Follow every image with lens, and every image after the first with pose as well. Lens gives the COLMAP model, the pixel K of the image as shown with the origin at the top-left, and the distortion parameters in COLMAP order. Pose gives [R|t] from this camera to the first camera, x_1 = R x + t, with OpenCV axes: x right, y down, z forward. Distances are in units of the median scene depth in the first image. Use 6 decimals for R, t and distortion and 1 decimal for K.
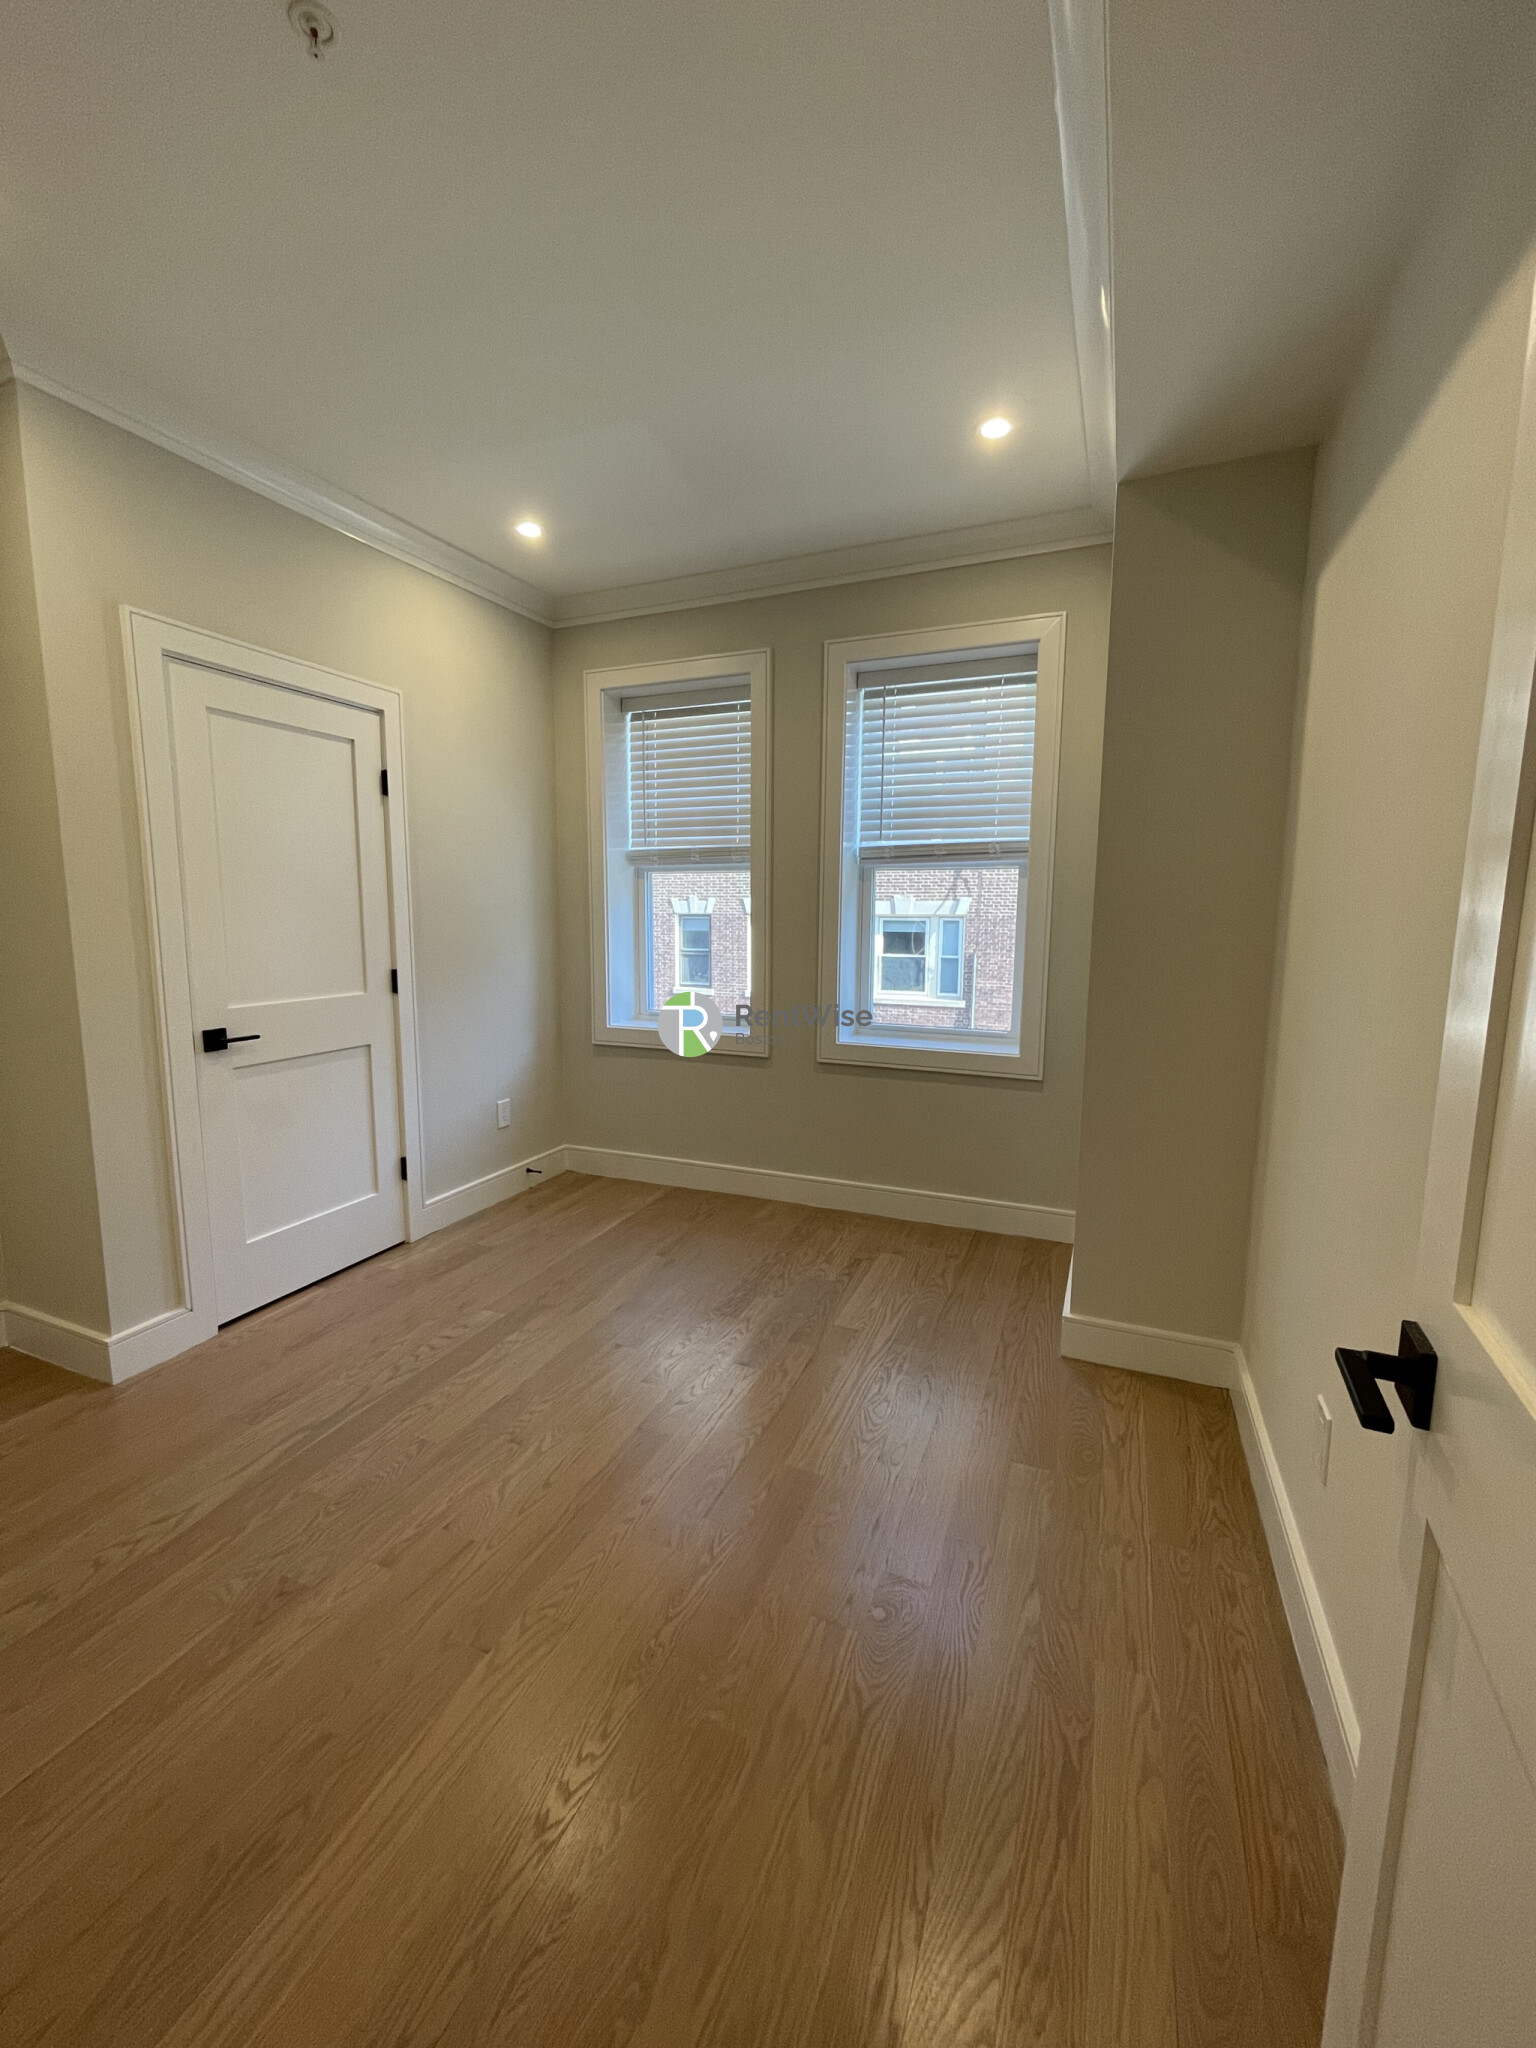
lens RADIAL K [[828.8, 0, 767.9], [0, 828.8, 1035.0], [0, 0, 1]] dist [-0.004798, 0.001166]
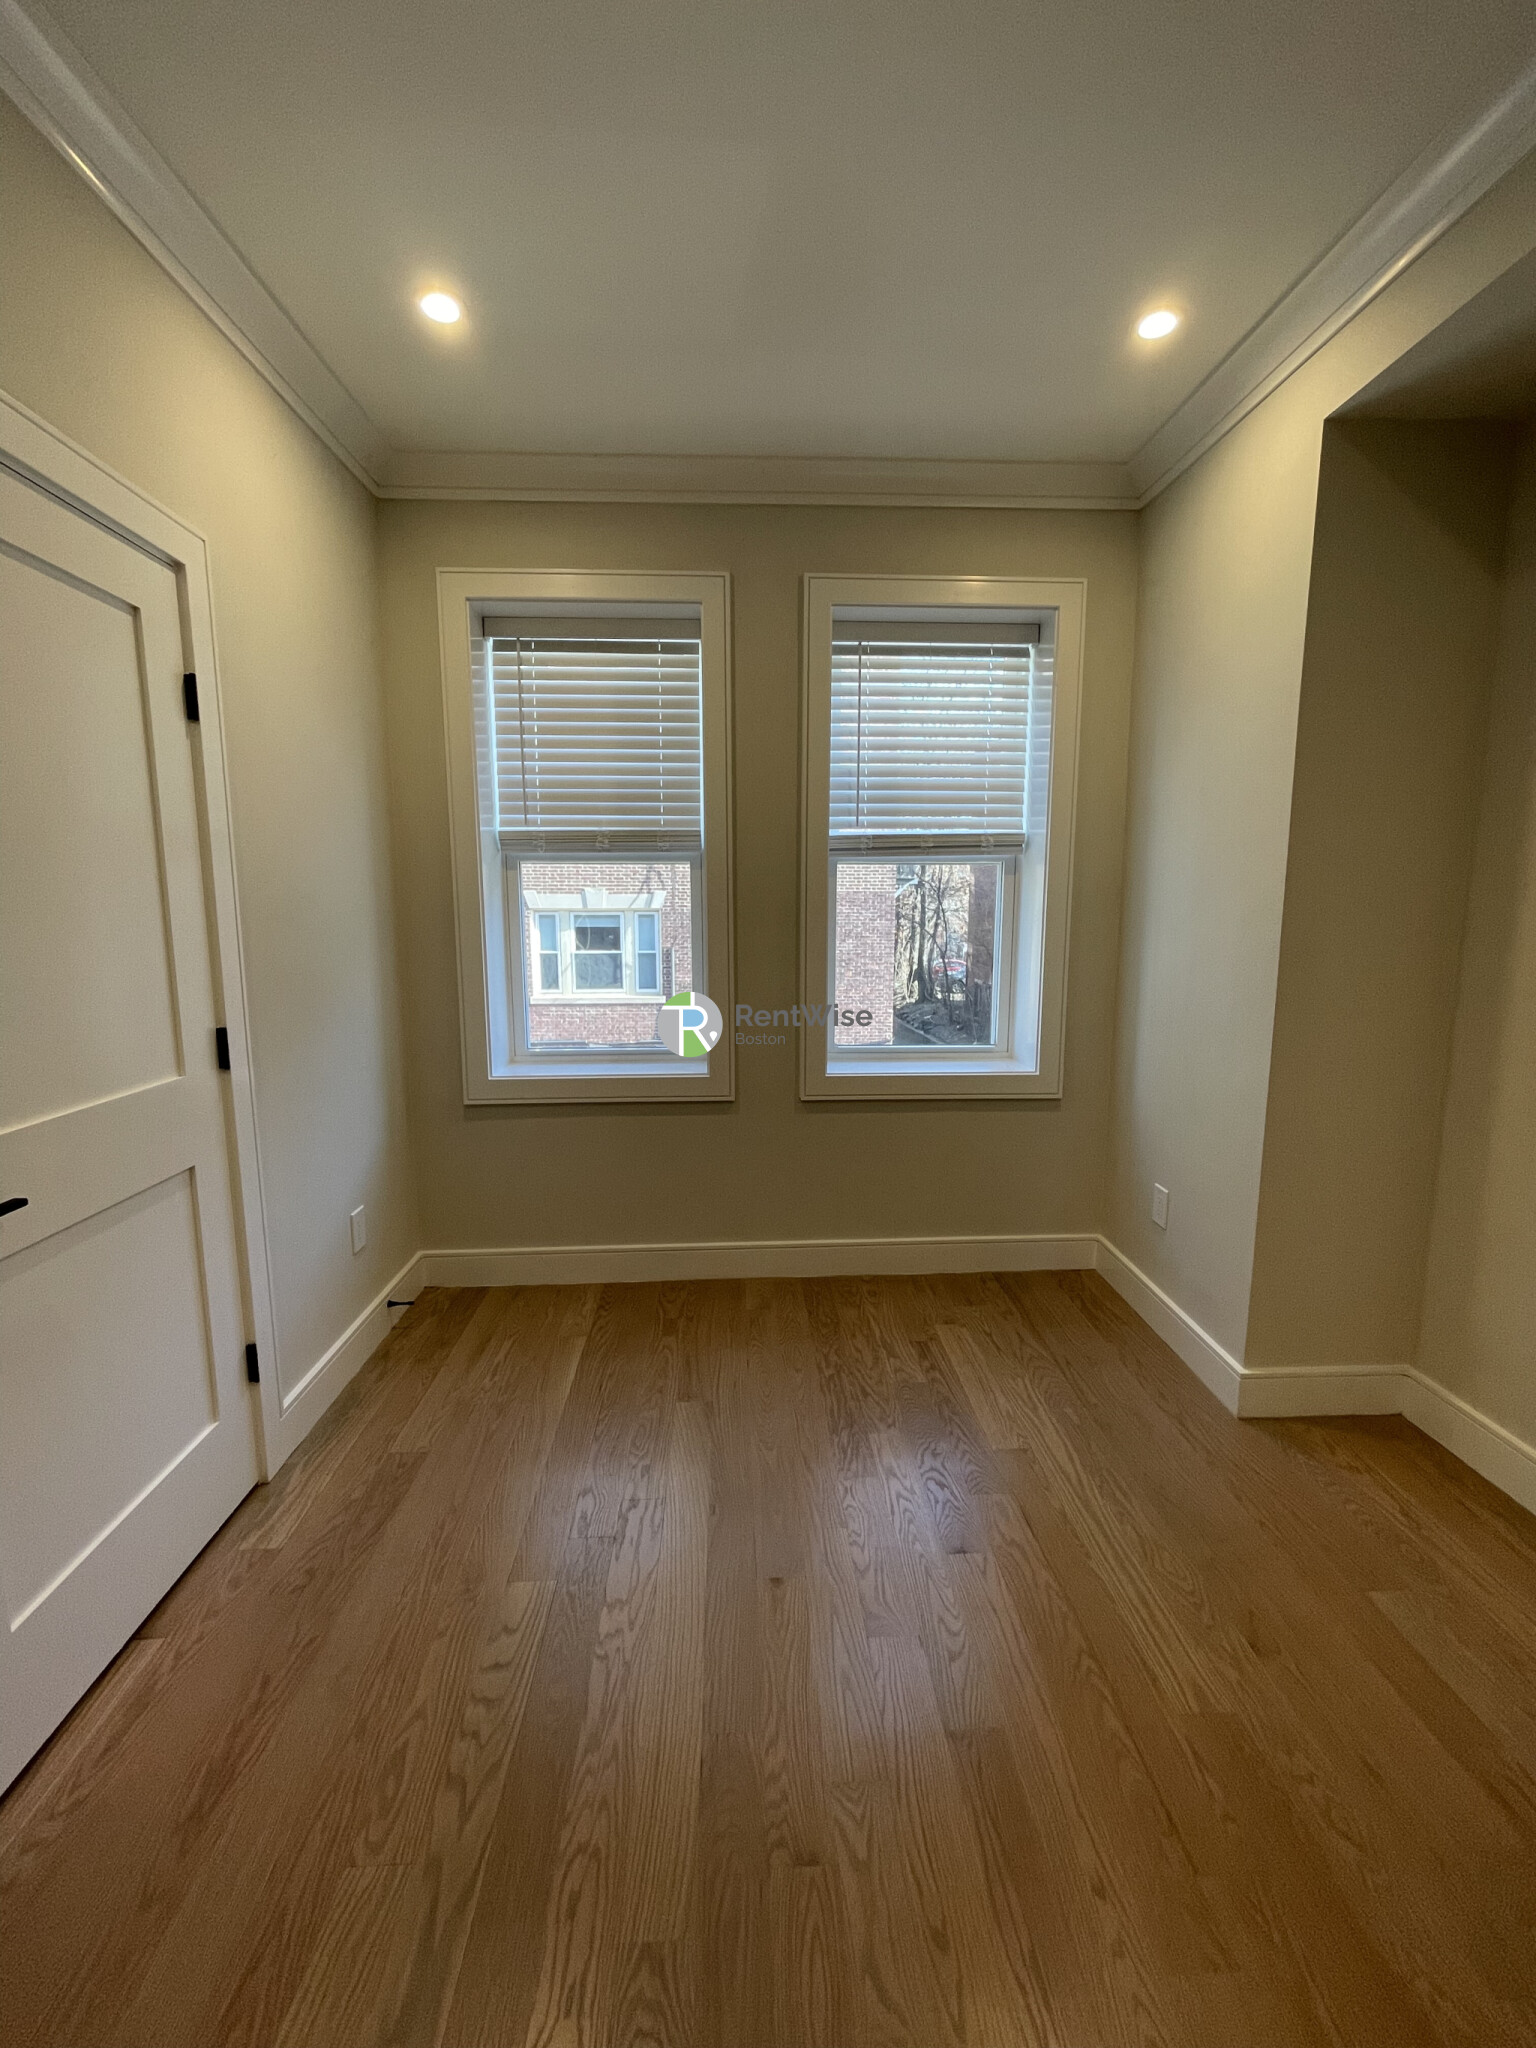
lens RADIAL K [[828.8, 0, 766.6], [0, 828.8, 1032.6], [0, 0, 1]] dist [-0.004798, 0.001166]
pose [[0.904167, -0.072642, 0.420957, -0.322983], [0.069637, 0.997318, 0.022529, -0.057785], [-0.421465, 0.008944, 0.906801, 0.297663]]
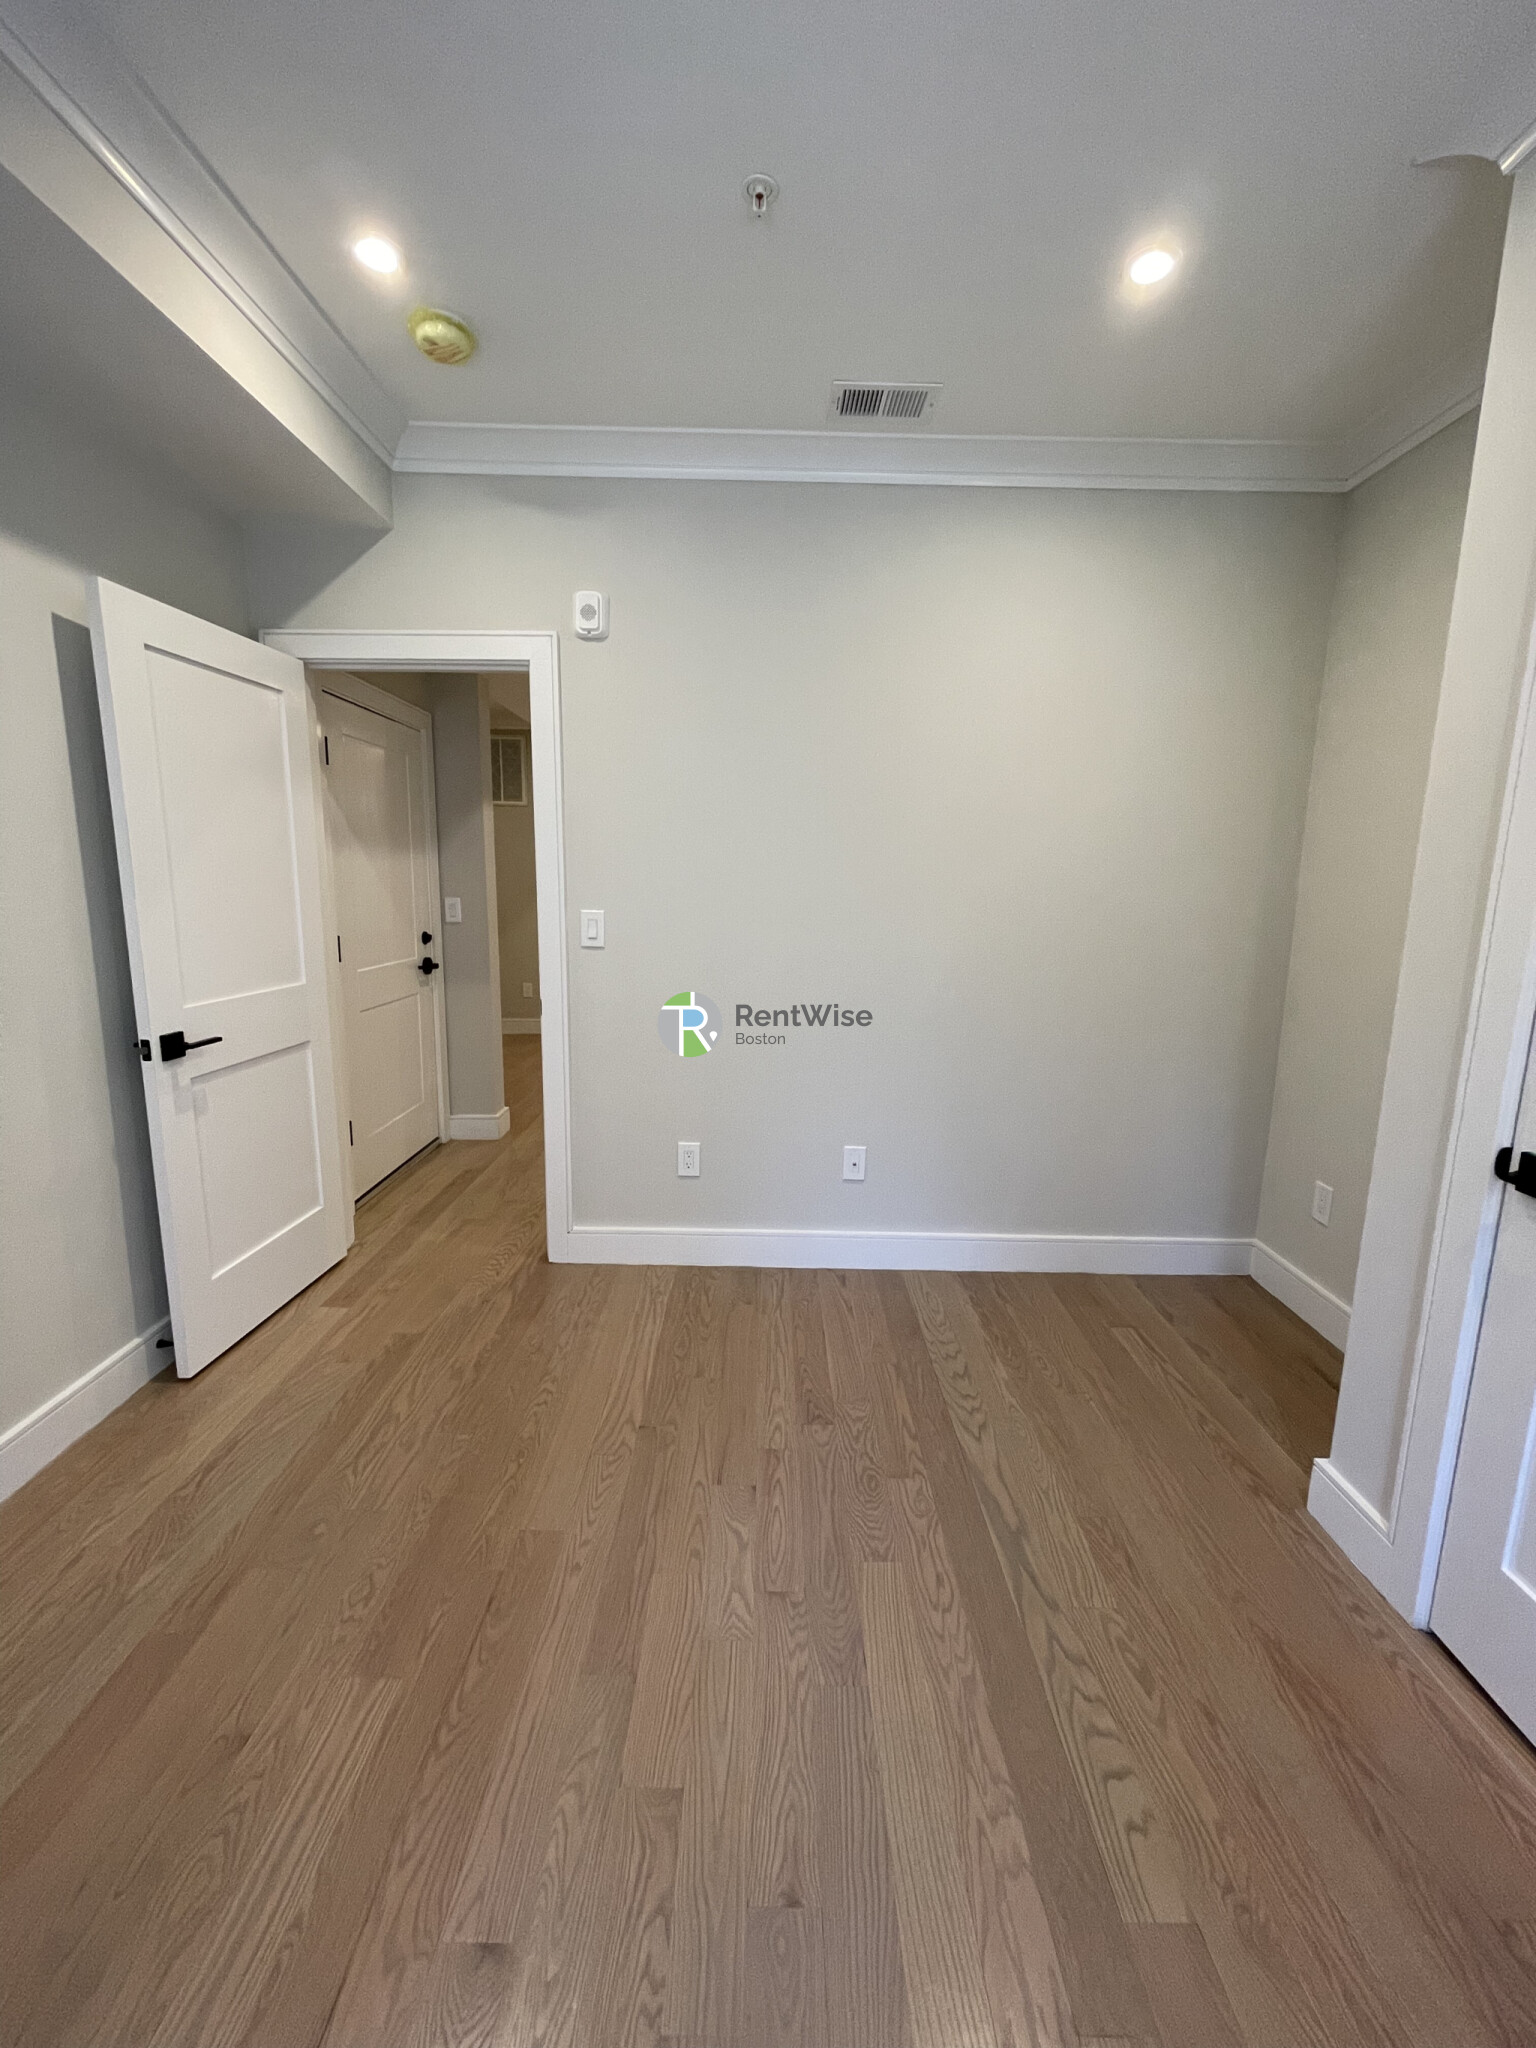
lens RADIAL K [[828.8, 0, 764.0], [0, 828.8, 1022.2], [0, 0, 1]] dist [-0.004798, 0.001166]
pose [[-0.924919, 0.043390, -0.377679, -0.013564], [-0.078378, 0.950358, 0.301126, -0.154693], [0.371996, 0.308119, -0.875603, 0.922899]]
